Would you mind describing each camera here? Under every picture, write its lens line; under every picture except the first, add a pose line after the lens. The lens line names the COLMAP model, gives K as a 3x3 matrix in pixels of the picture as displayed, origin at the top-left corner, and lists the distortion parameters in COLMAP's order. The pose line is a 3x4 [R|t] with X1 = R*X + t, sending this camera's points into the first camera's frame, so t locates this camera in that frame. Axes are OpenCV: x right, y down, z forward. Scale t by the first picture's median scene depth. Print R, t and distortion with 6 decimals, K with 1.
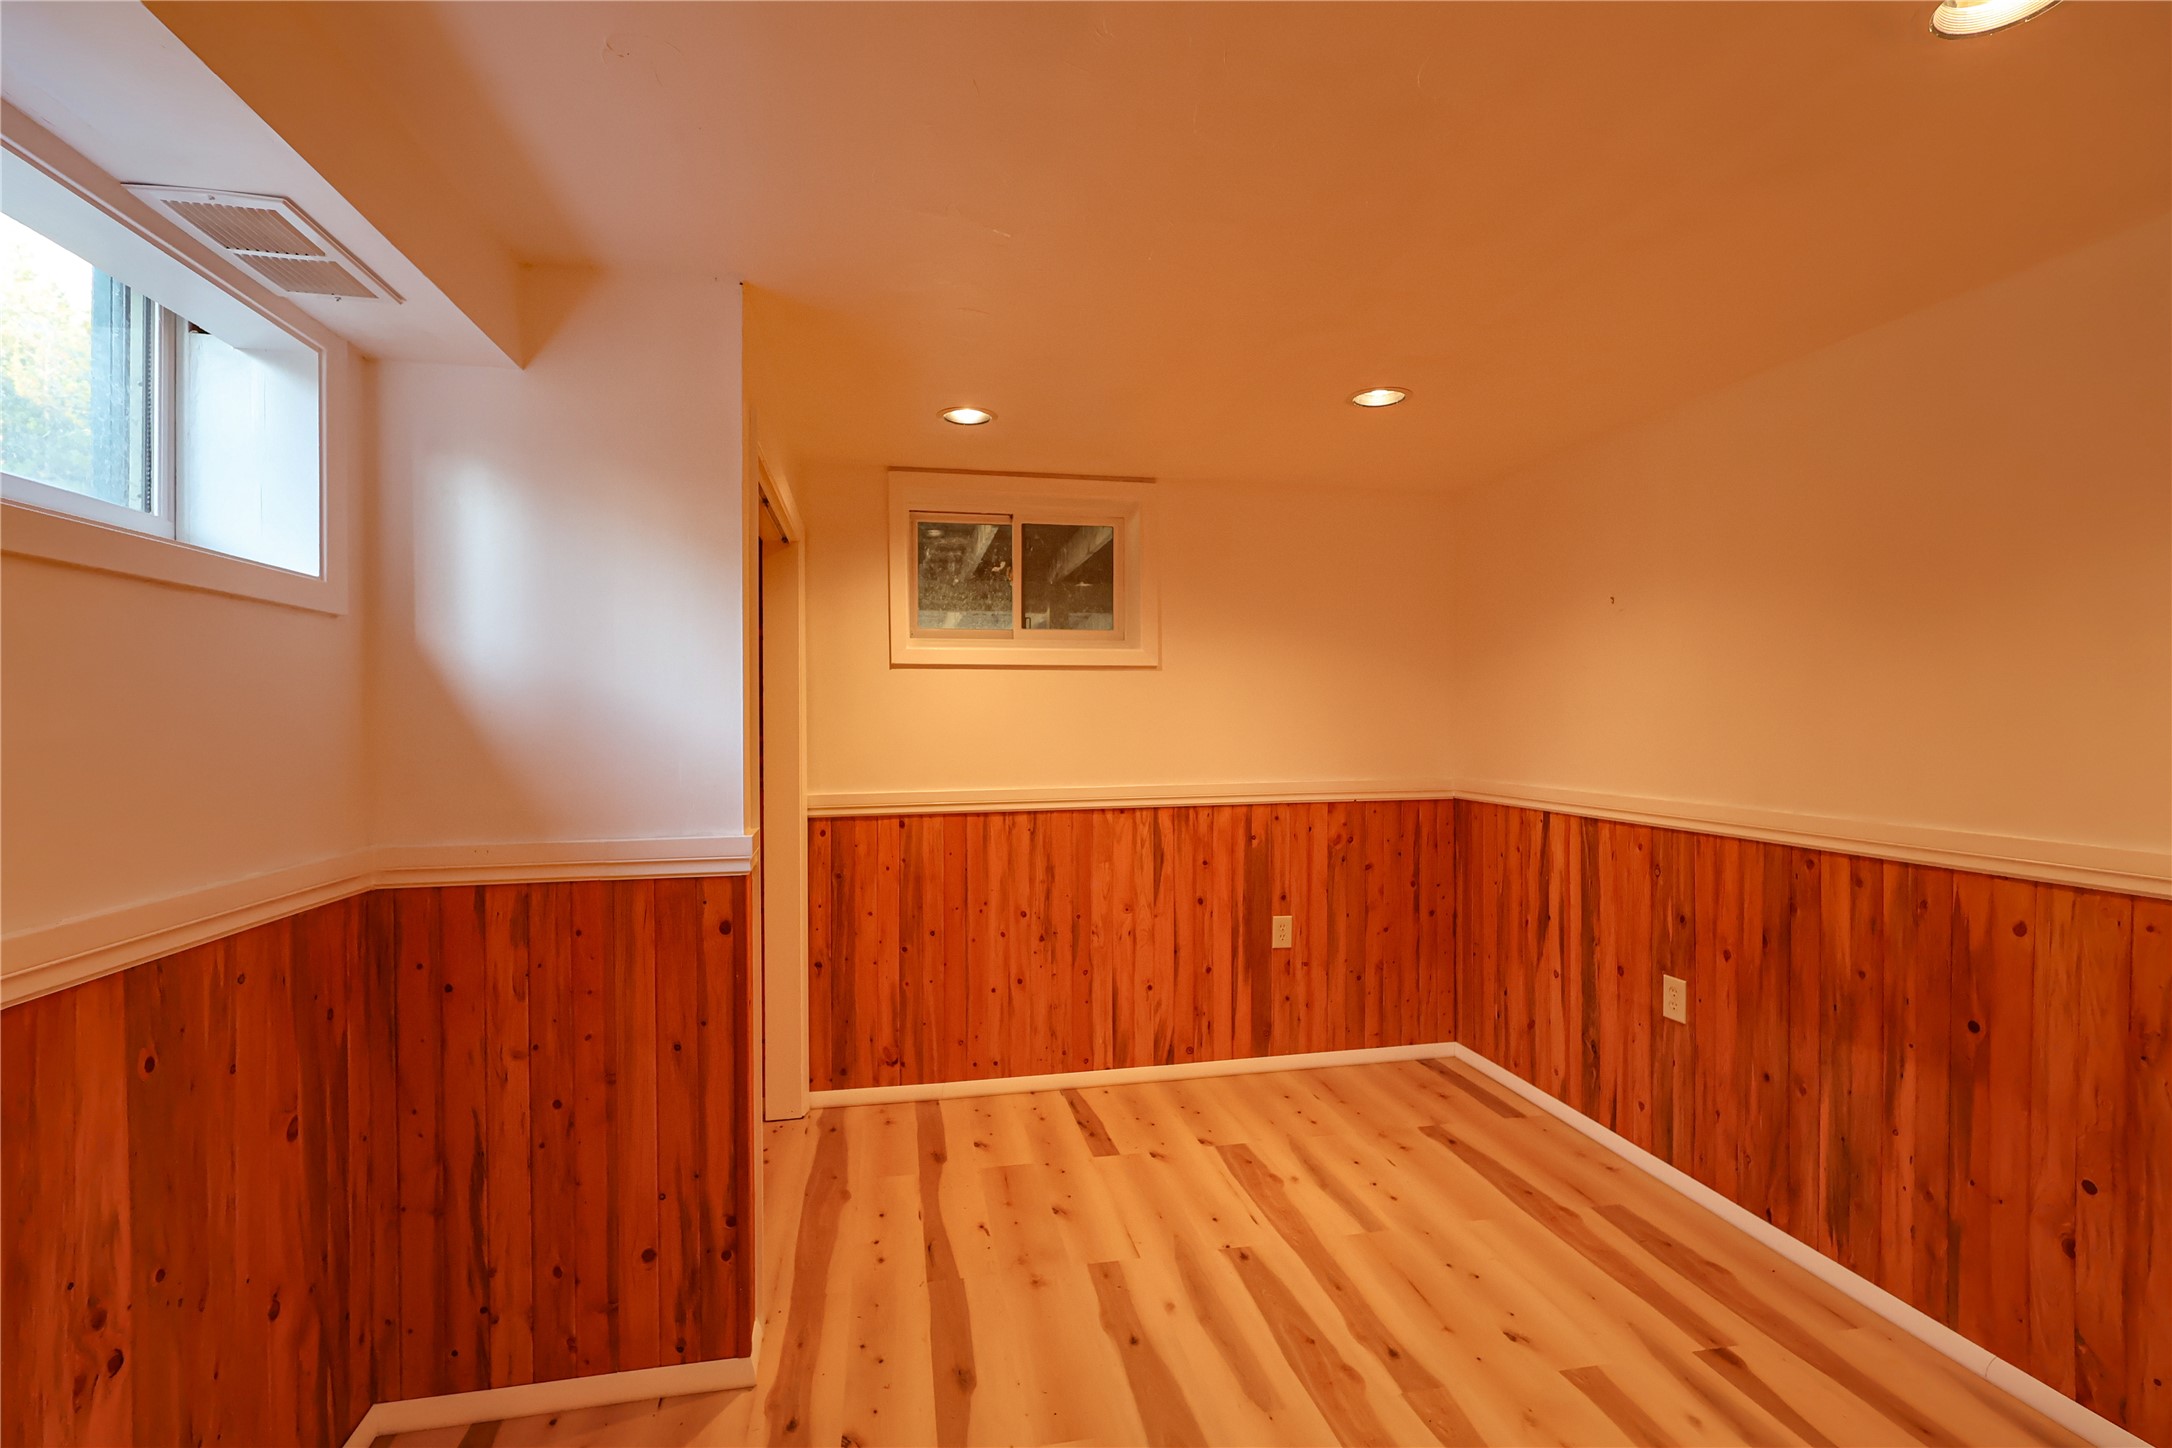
lens RADIAL K [[1008.6, 0, 1086.0], [0, 1008.6, 724.0], [0, 0, 1]] dist [0.000067, 0.001452]
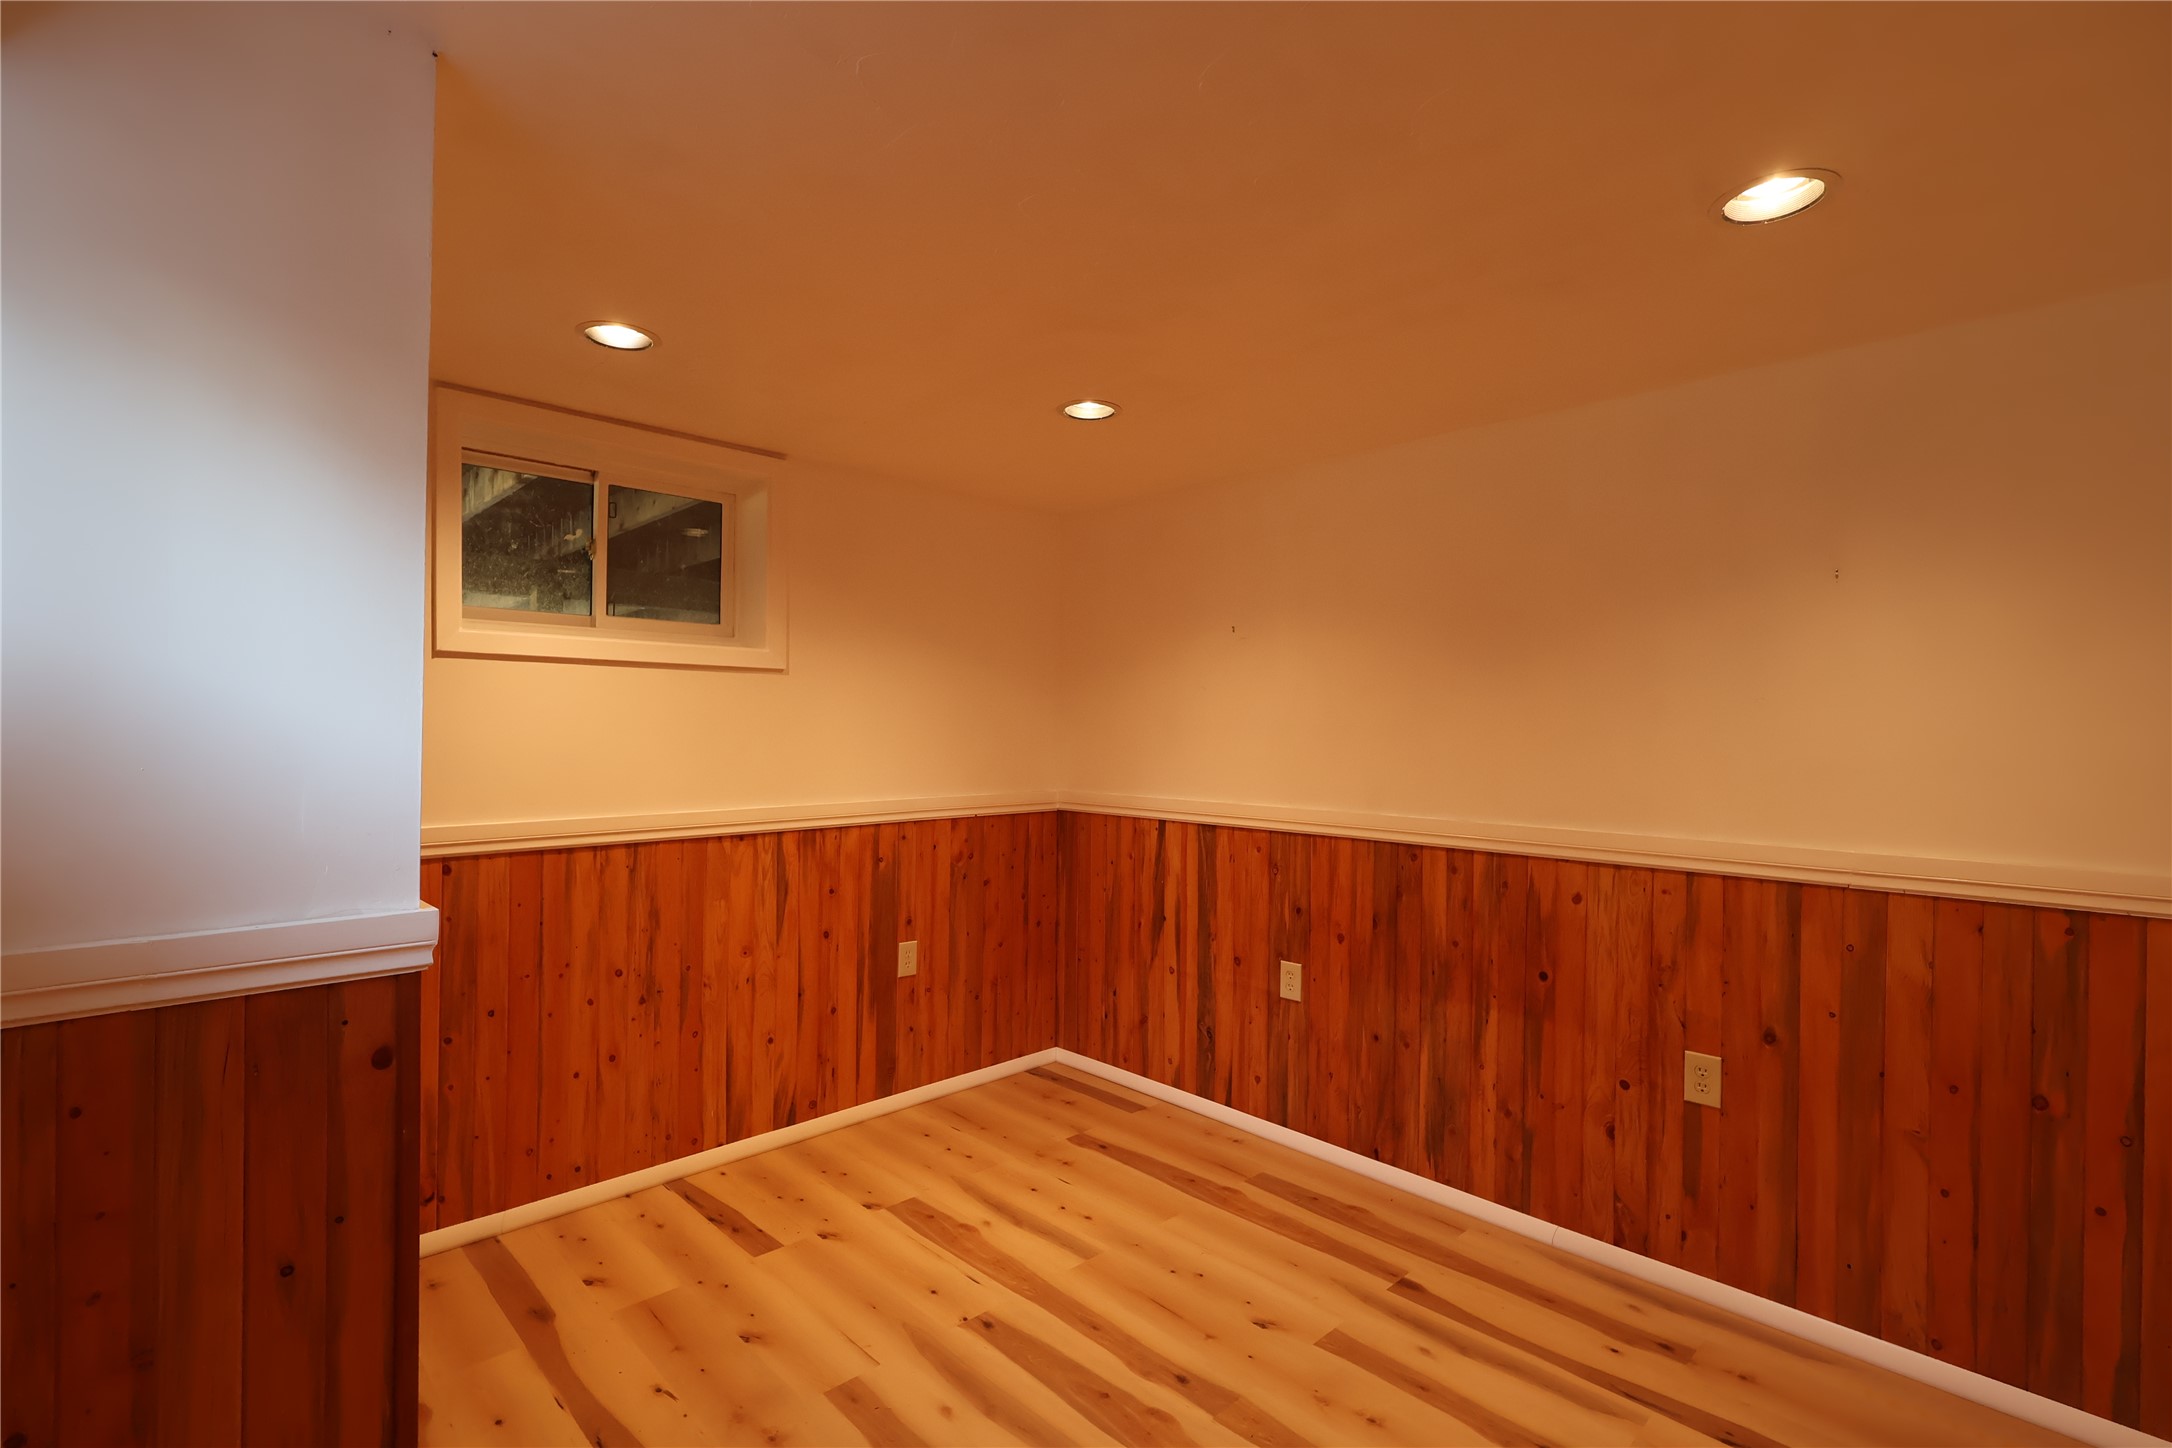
lens RADIAL K [[1008.6, 0, 1086.0], [0, 1008.6, 724.0], [0, 0, 1]] dist [0.000067, 0.001452]
pose [[0.840119, 0.014661, 0.542203, -0.228284], [-0.009617, 0.999880, -0.012136, -0.002695], [-0.542316, 0.004982, 0.840160, 0.157126]]
